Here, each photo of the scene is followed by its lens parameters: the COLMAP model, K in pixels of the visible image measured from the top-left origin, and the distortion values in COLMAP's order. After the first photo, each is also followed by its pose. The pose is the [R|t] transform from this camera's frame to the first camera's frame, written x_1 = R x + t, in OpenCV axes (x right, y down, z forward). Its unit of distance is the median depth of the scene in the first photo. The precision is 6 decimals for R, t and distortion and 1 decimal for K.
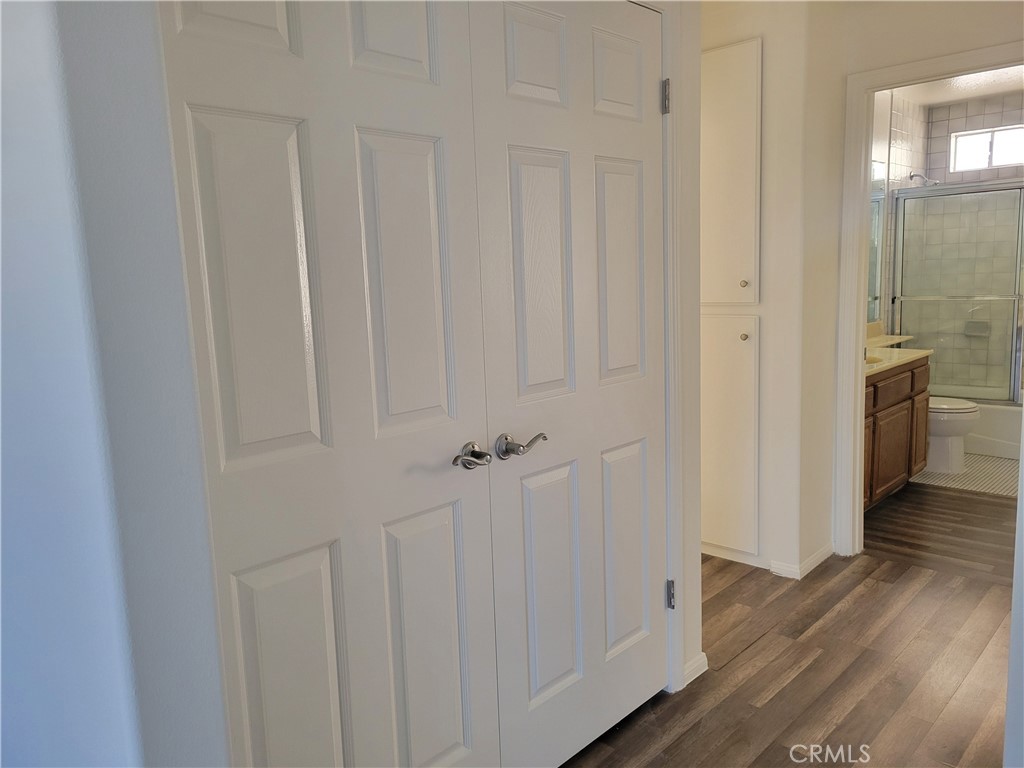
lens RADIAL K [[765.8, 0, 510.2], [0, 765.8, 390.4], [0, 0, 1]] dist [0.034539, -0.023151]
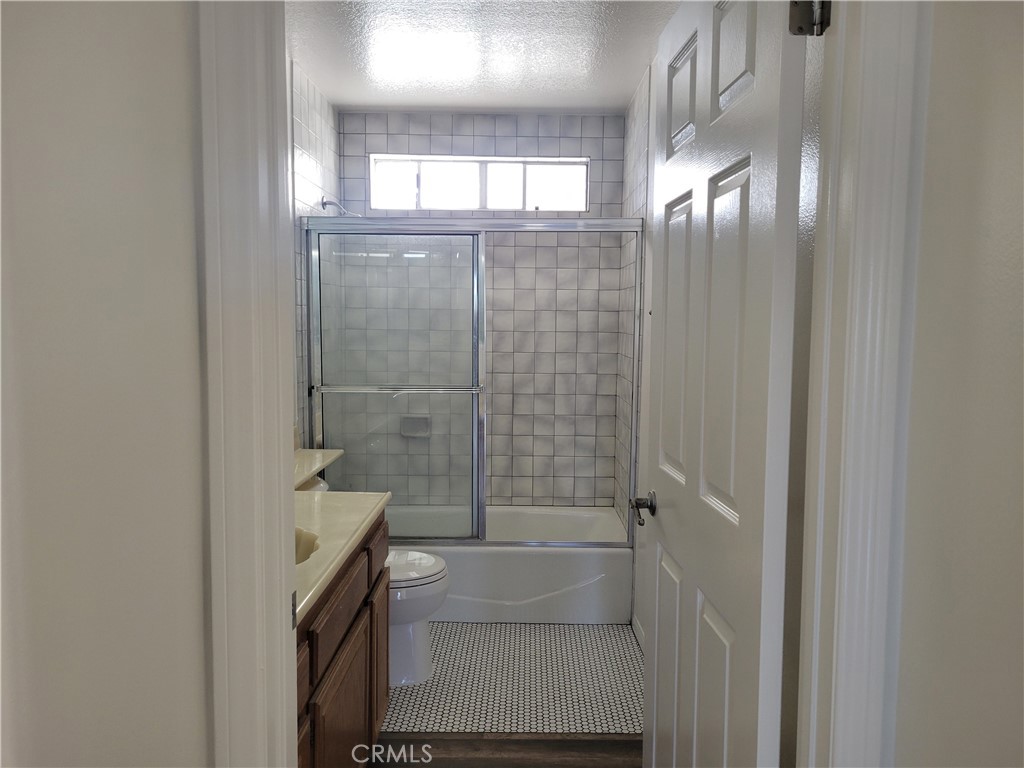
lens RADIAL K [[765.8, 0, 514.4], [0, 765.8, 388.6], [0, 0, 1]] dist [0.034539, -0.023151]
pose [[0.732281, -0.011368, 0.680908, 0.186999], [0.064987, 0.996464, -0.053255, -0.072777], [-0.677895, 0.083248, 0.730430, 0.417915]]
